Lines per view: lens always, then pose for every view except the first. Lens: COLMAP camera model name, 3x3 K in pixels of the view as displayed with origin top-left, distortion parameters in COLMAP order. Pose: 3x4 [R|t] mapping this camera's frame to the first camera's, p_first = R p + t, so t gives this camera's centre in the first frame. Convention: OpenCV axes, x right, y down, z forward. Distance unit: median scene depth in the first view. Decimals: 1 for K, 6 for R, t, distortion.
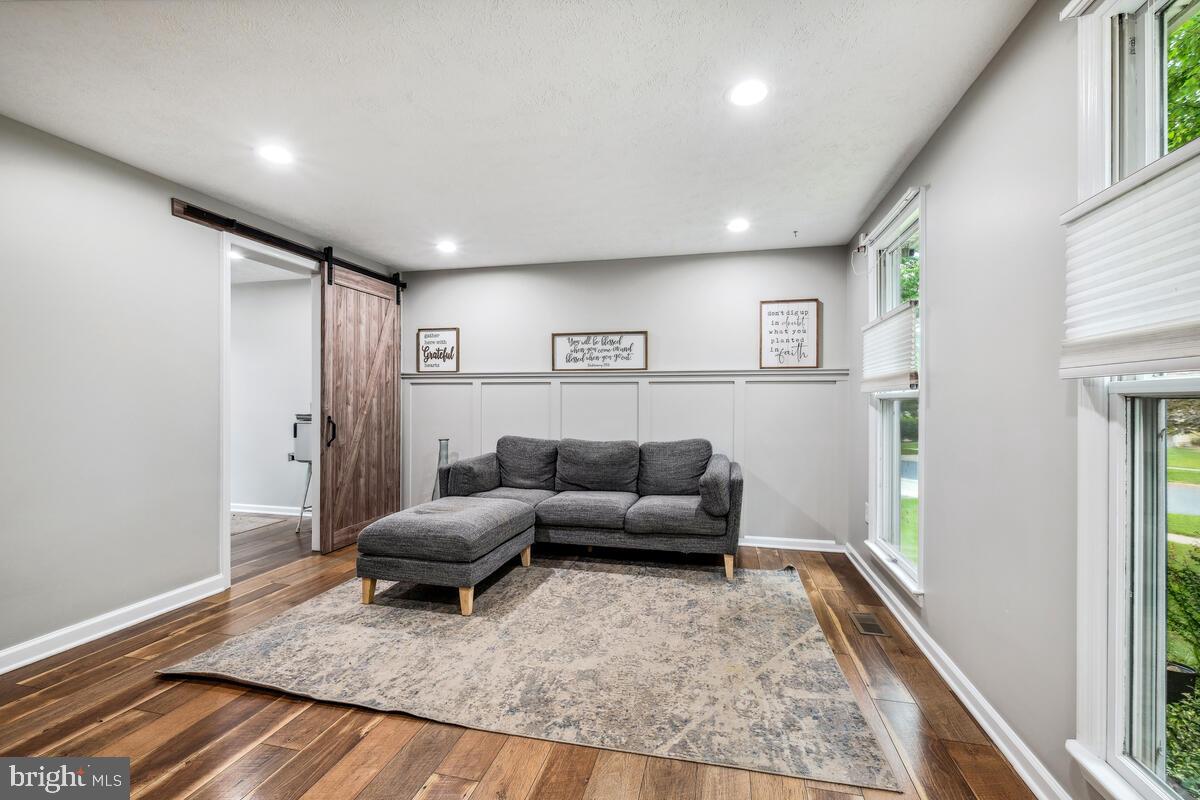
lens RADIAL K [[526.1, 0, 599.4], [0, 526.1, 399.6], [0, 0, 1]] dist [0.003606, -0.001408]
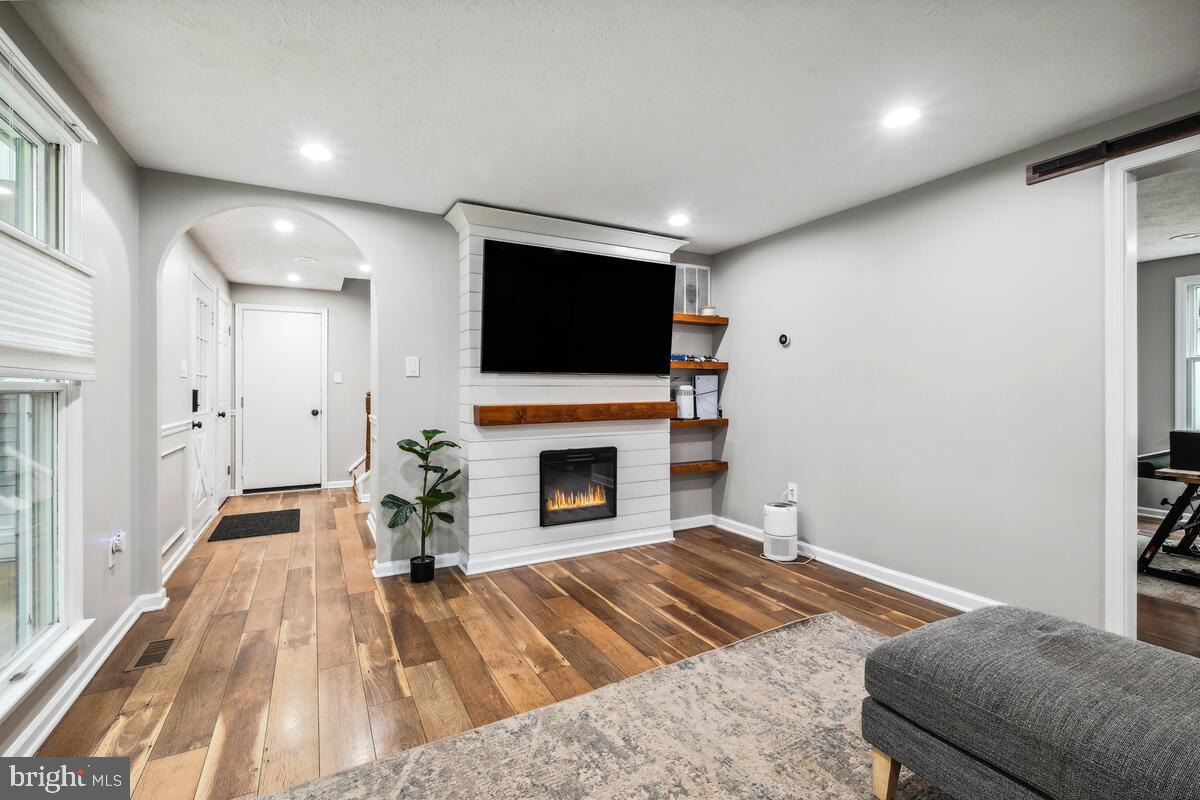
lens RADIAL K [[526.1, 0, 599.9], [0, 526.1, 393.0], [0, 0, 1]] dist [0.003606, -0.001408]
pose [[-0.741271, 0.001438, -0.671205, 0.442863], [0.000515, 0.999999, 0.001574, -0.006351], [0.671206, 0.000821, -0.741270, 1.654401]]
